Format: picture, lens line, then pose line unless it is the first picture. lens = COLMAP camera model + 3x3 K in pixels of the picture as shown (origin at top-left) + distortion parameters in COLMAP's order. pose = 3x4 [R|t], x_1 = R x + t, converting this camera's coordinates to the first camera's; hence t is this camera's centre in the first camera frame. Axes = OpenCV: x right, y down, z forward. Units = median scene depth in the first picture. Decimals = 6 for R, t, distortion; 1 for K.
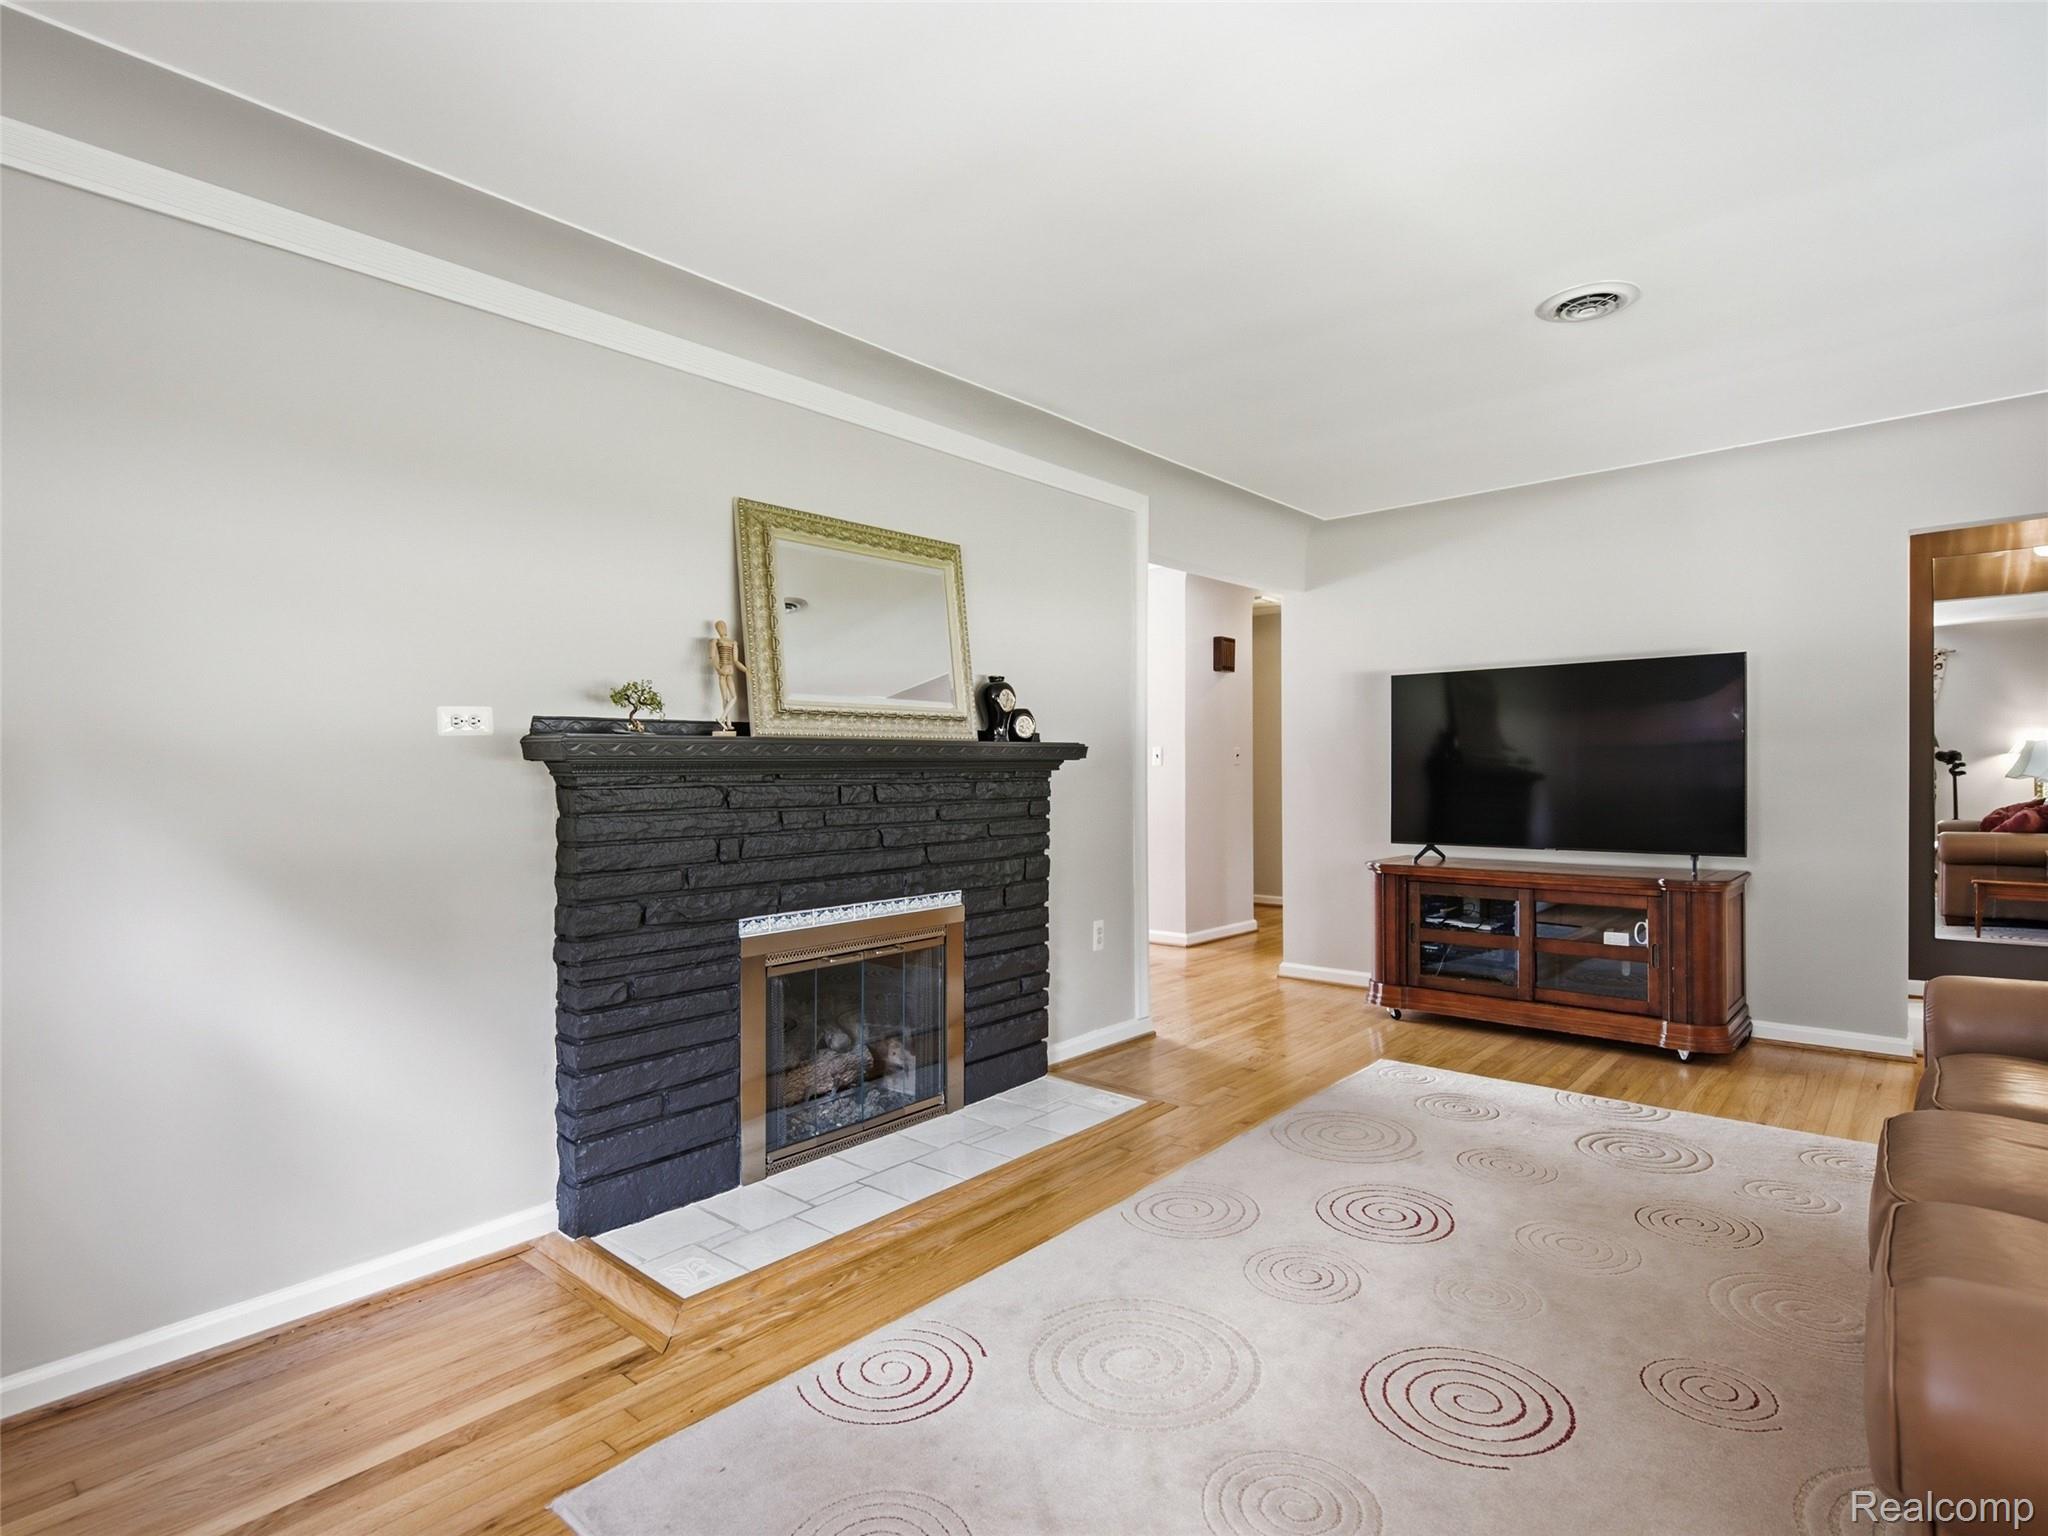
lens RADIAL K [[1045.7, 0, 1024.0], [0, 1045.7, 768.0], [0, 0, 1]] dist [-0.001607, -0.000235]
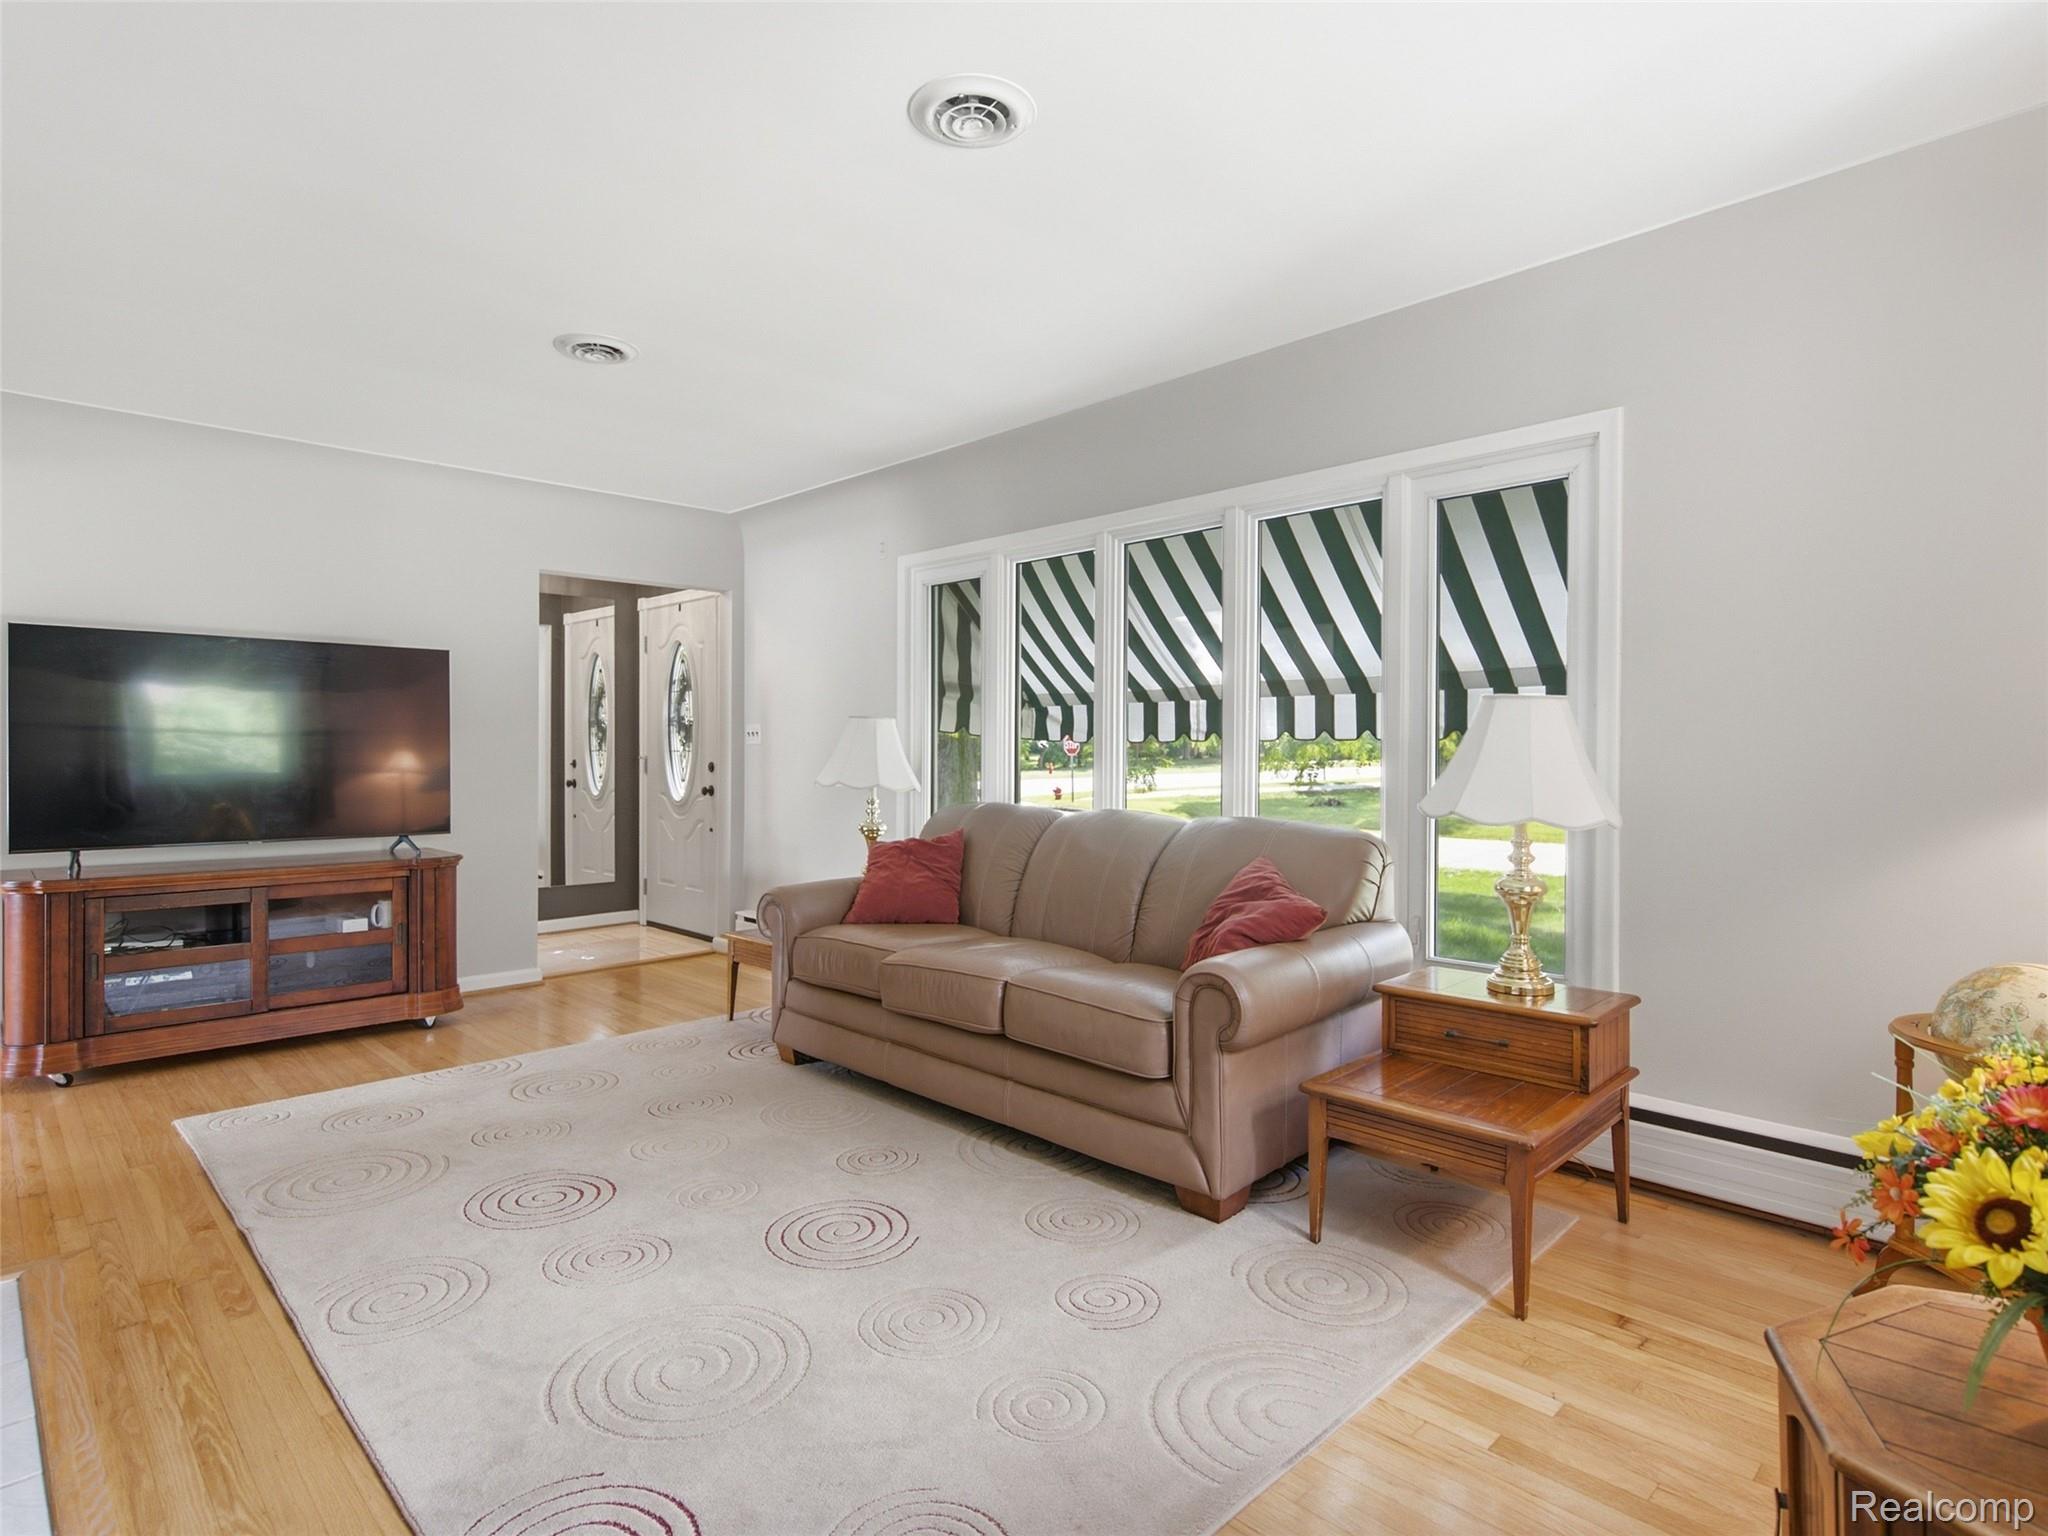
lens RADIAL K [[1095.1, 0, 1024.0], [0, 1095.1, 768.0], [0, 0, 1]] dist [-0.000884, 0.000101]
pose [[0.064198, -0.005204, 0.997924, -0.468494], [-0.011386, 0.999917, 0.005947, 0.000975], [-0.997872, -0.011744, 0.064133, 0.333230]]
